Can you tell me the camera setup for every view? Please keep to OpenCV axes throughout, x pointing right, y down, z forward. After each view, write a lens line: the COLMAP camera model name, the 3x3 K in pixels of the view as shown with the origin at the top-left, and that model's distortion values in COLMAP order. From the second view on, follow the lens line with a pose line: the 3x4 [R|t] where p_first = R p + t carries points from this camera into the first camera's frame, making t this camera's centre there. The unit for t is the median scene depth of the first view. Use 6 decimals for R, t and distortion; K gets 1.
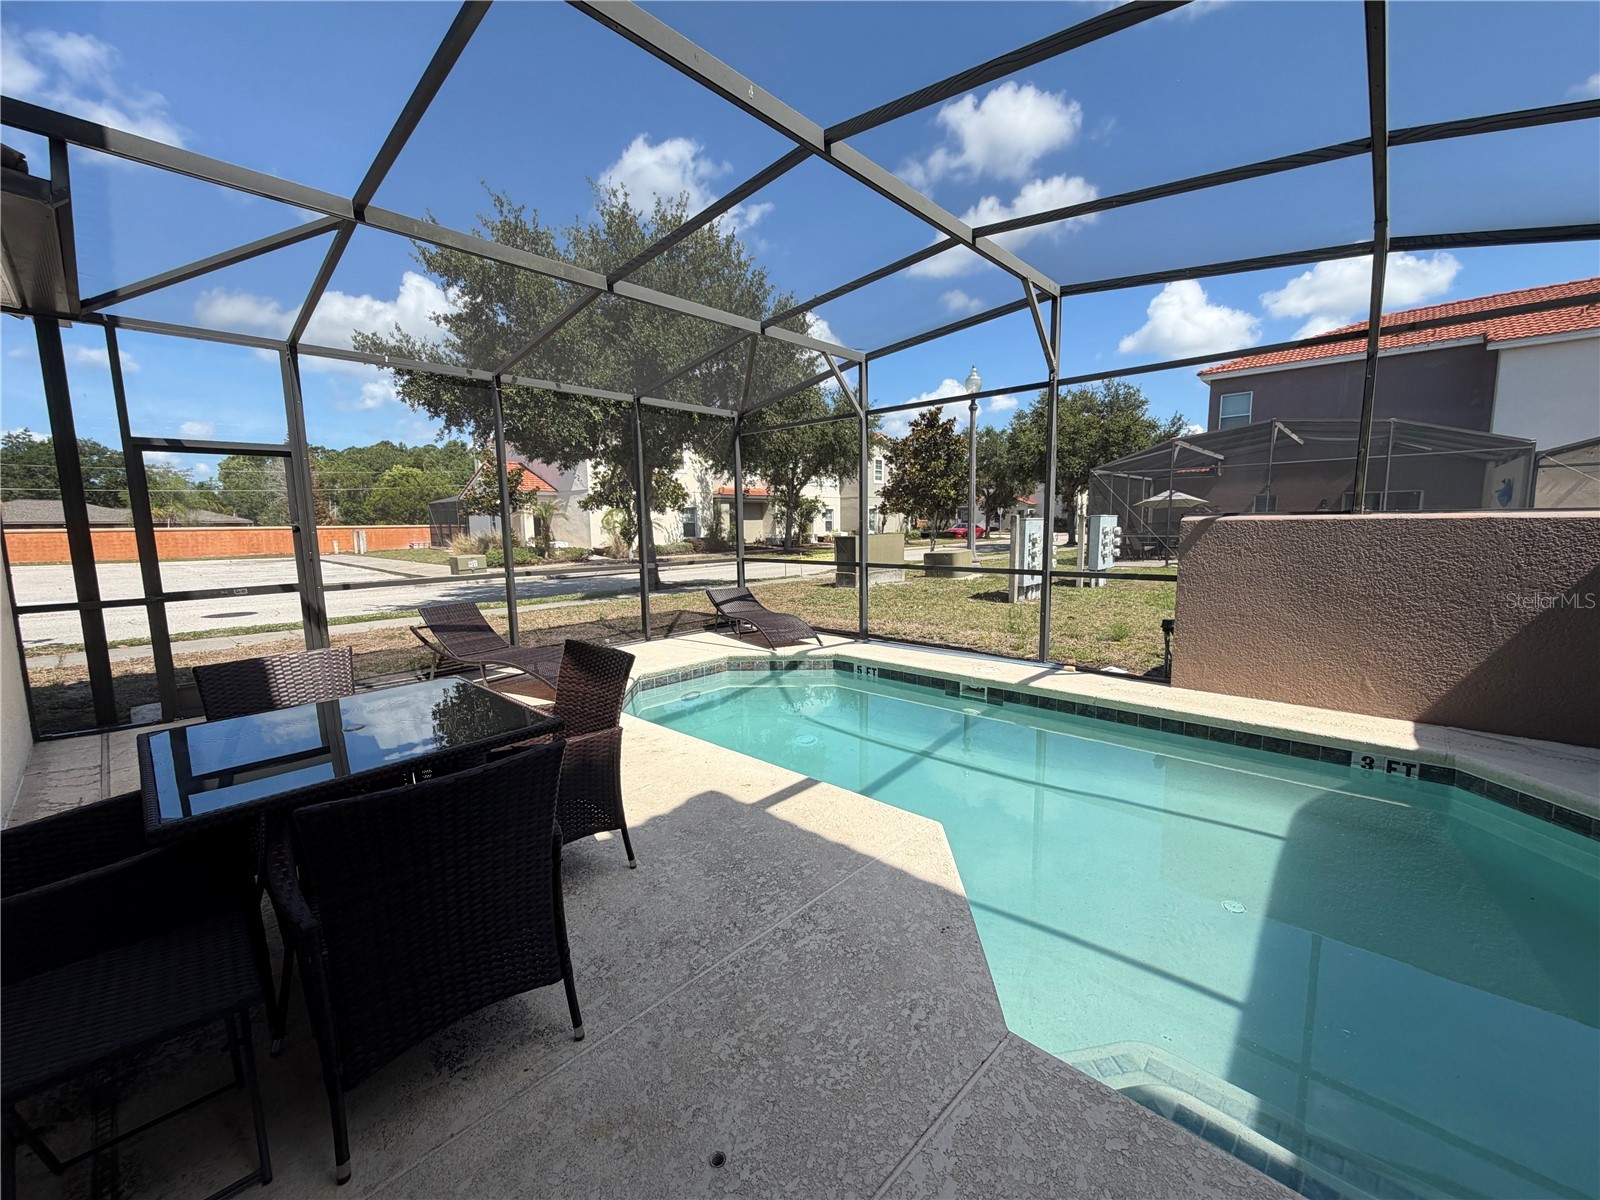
lens RADIAL K [[639.6, 0, 794.7], [0, 639.6, 600.9], [0, 0, 1]] dist [-0.000977, 0.000052]
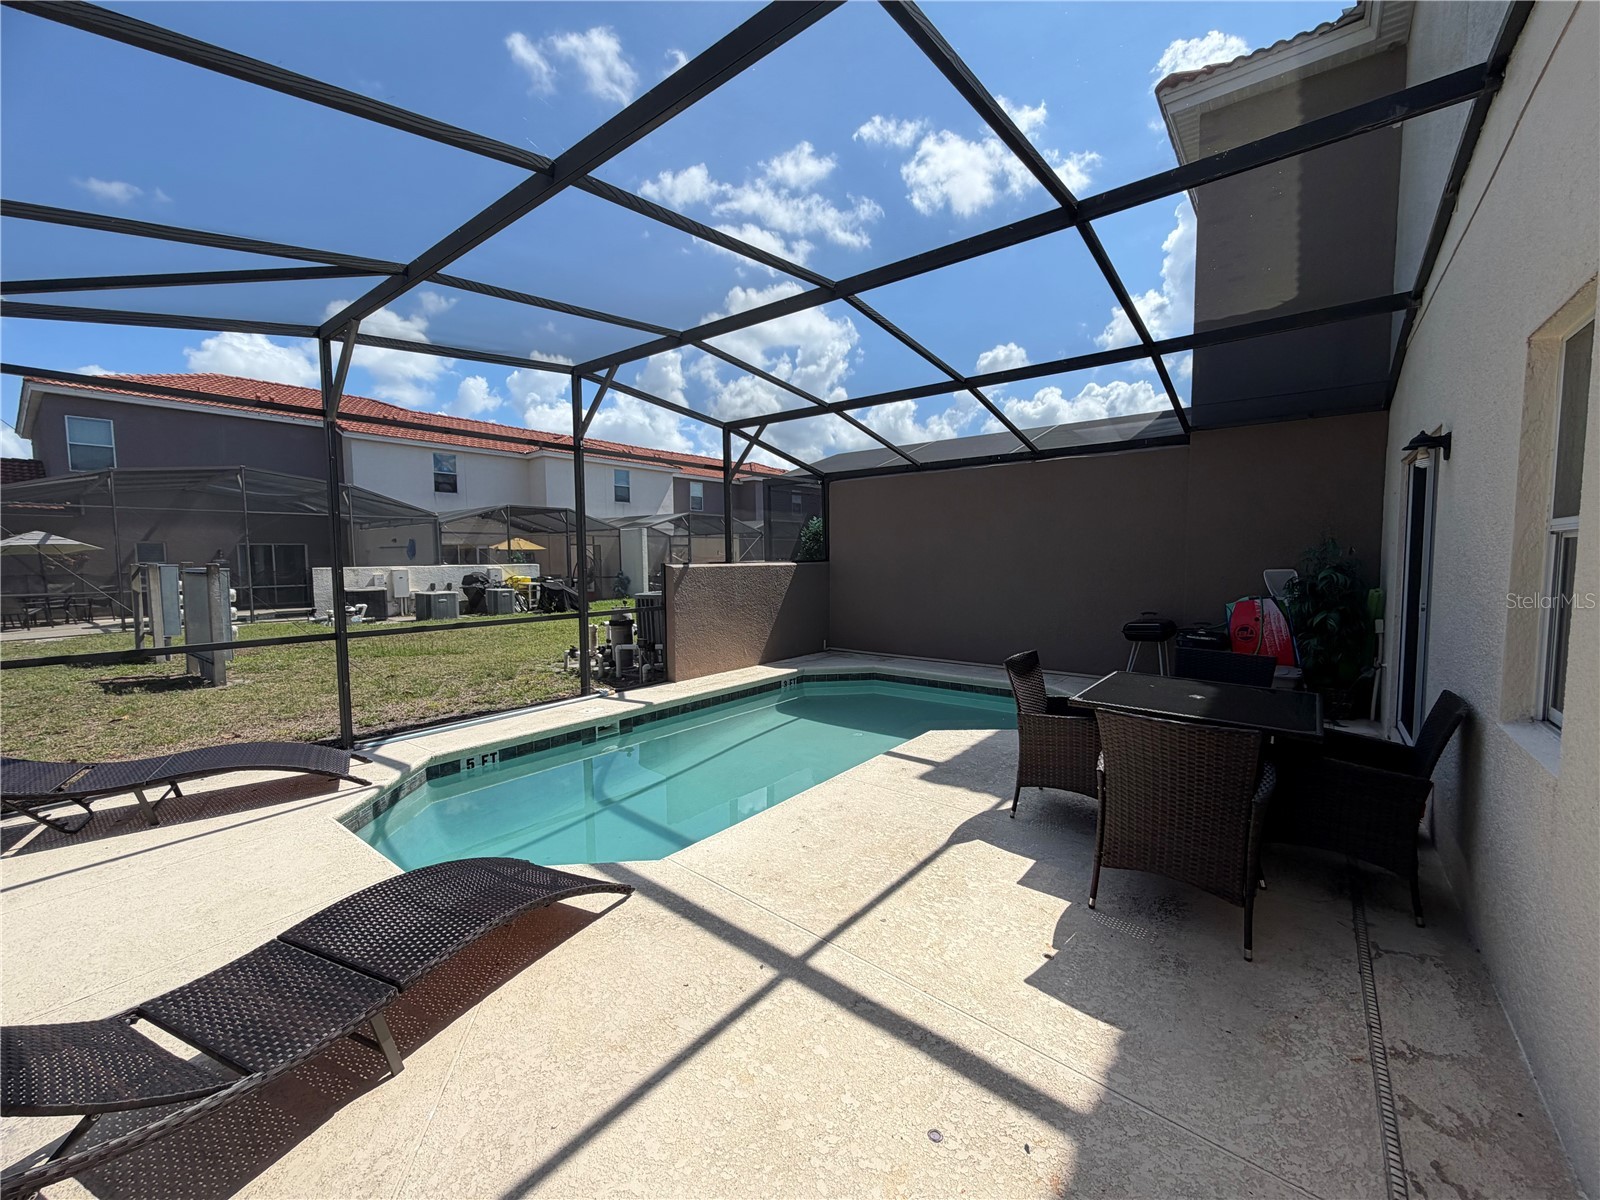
lens RADIAL K [[639.6, 0, 794.7], [0, 639.6, 600.9], [0, 0, 1]] dist [-0.000977, 0.000052]
pose [[-0.081755, -0.050416, 0.995376, -0.986258], [0.131808, 0.989400, 0.060940, -0.114166], [-0.987898, 0.136181, -0.074244, 0.950001]]
